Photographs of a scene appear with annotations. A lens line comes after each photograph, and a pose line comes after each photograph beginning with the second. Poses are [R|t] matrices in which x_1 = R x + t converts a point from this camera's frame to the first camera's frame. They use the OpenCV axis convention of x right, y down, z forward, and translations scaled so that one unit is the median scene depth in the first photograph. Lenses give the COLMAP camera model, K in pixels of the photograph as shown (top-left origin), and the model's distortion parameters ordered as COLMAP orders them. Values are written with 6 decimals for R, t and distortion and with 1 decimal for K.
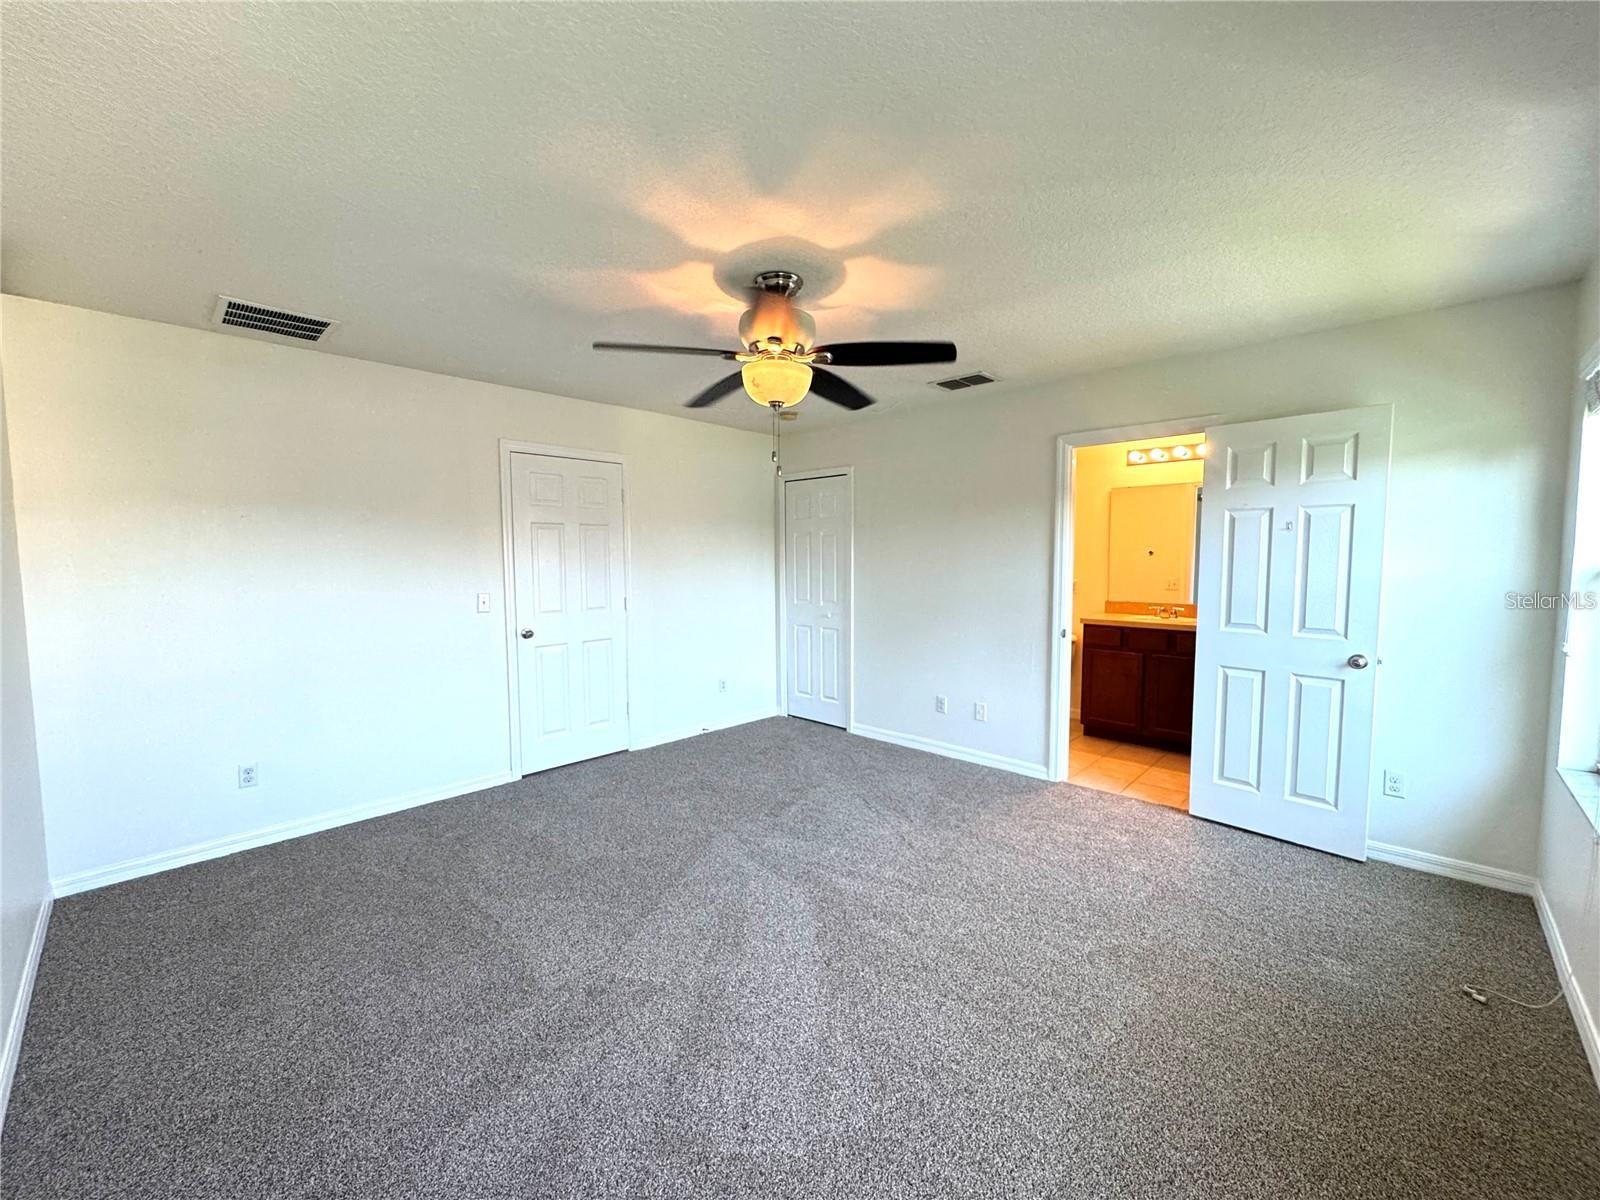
lens RADIAL K [[638.5, 0, 795.9], [0, 638.5, 601.4], [0, 0, 1]] dist [-0.003927, 0.000559]
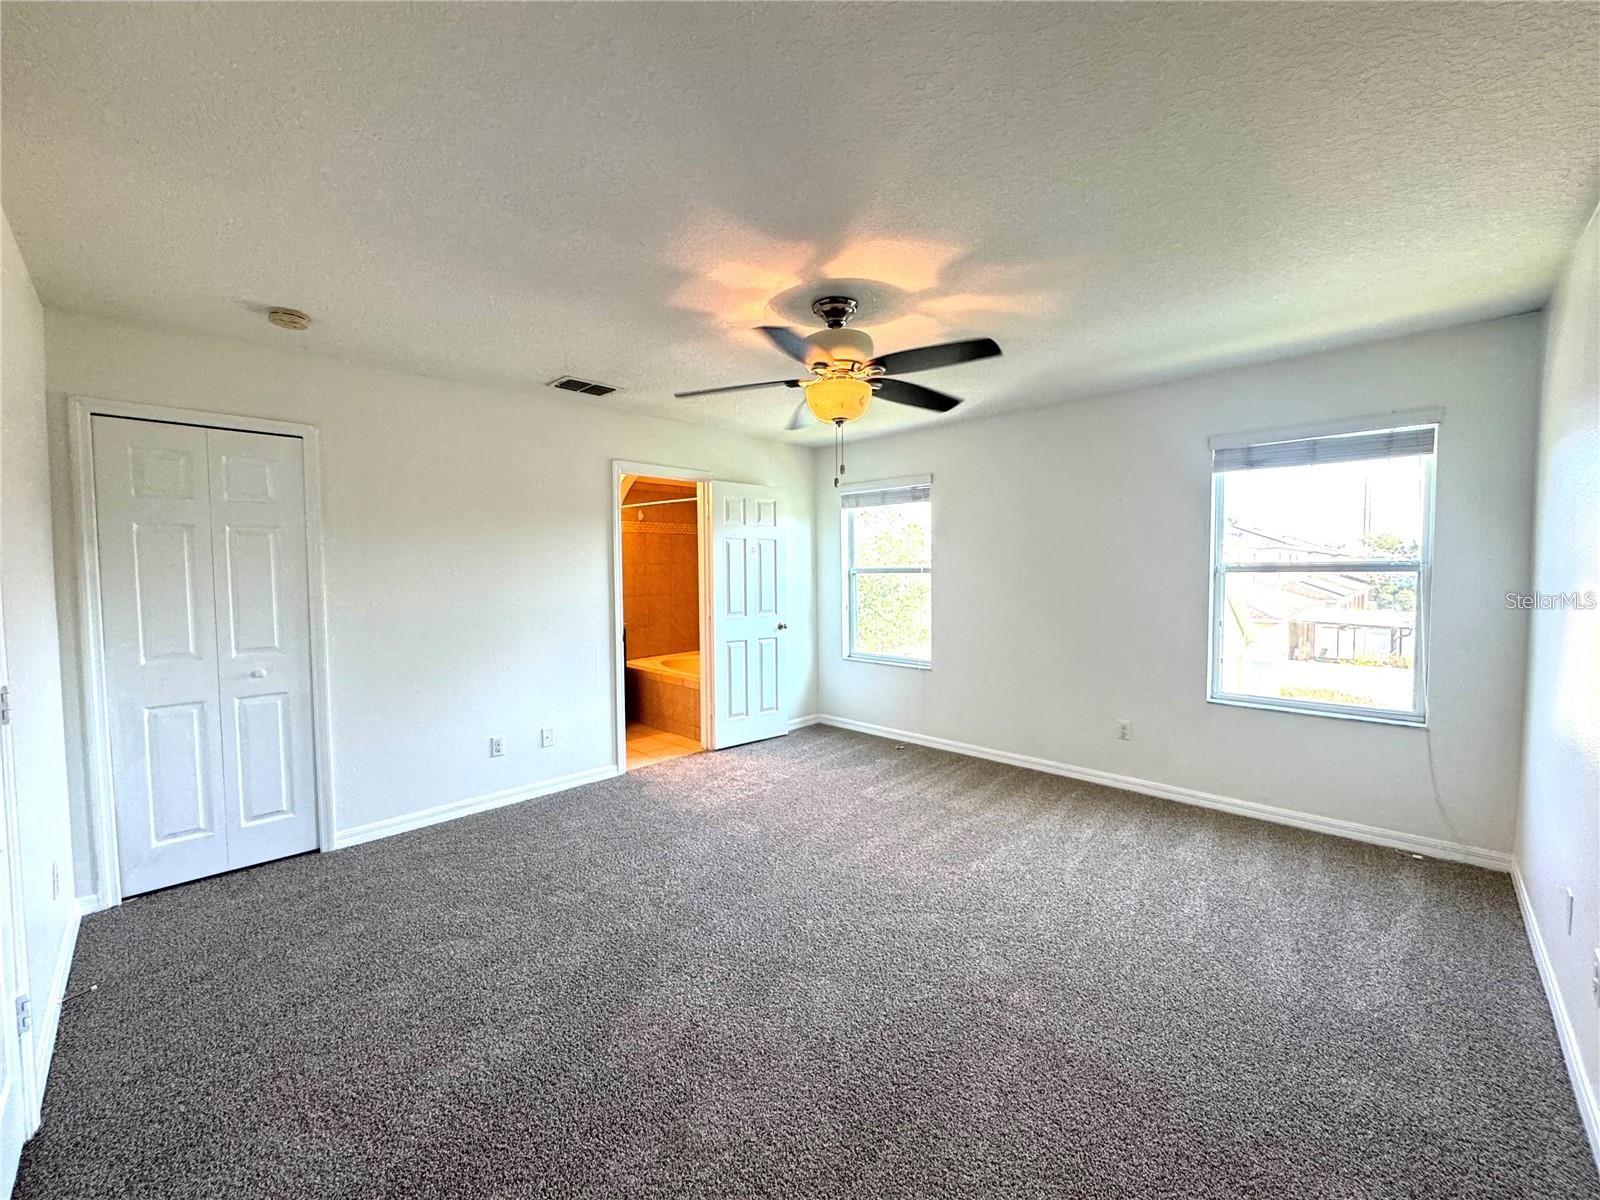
lens RADIAL K [[638.5, 0, 794.7], [0, 638.5, 602.1], [0, 0, 1]] dist [-0.003927, 0.000559]
pose [[0.013968, -0.052418, 0.998528, -0.697837], [0.073601, 0.995970, 0.051254, -0.048846], [-0.997190, 0.072777, 0.017770, 0.687955]]
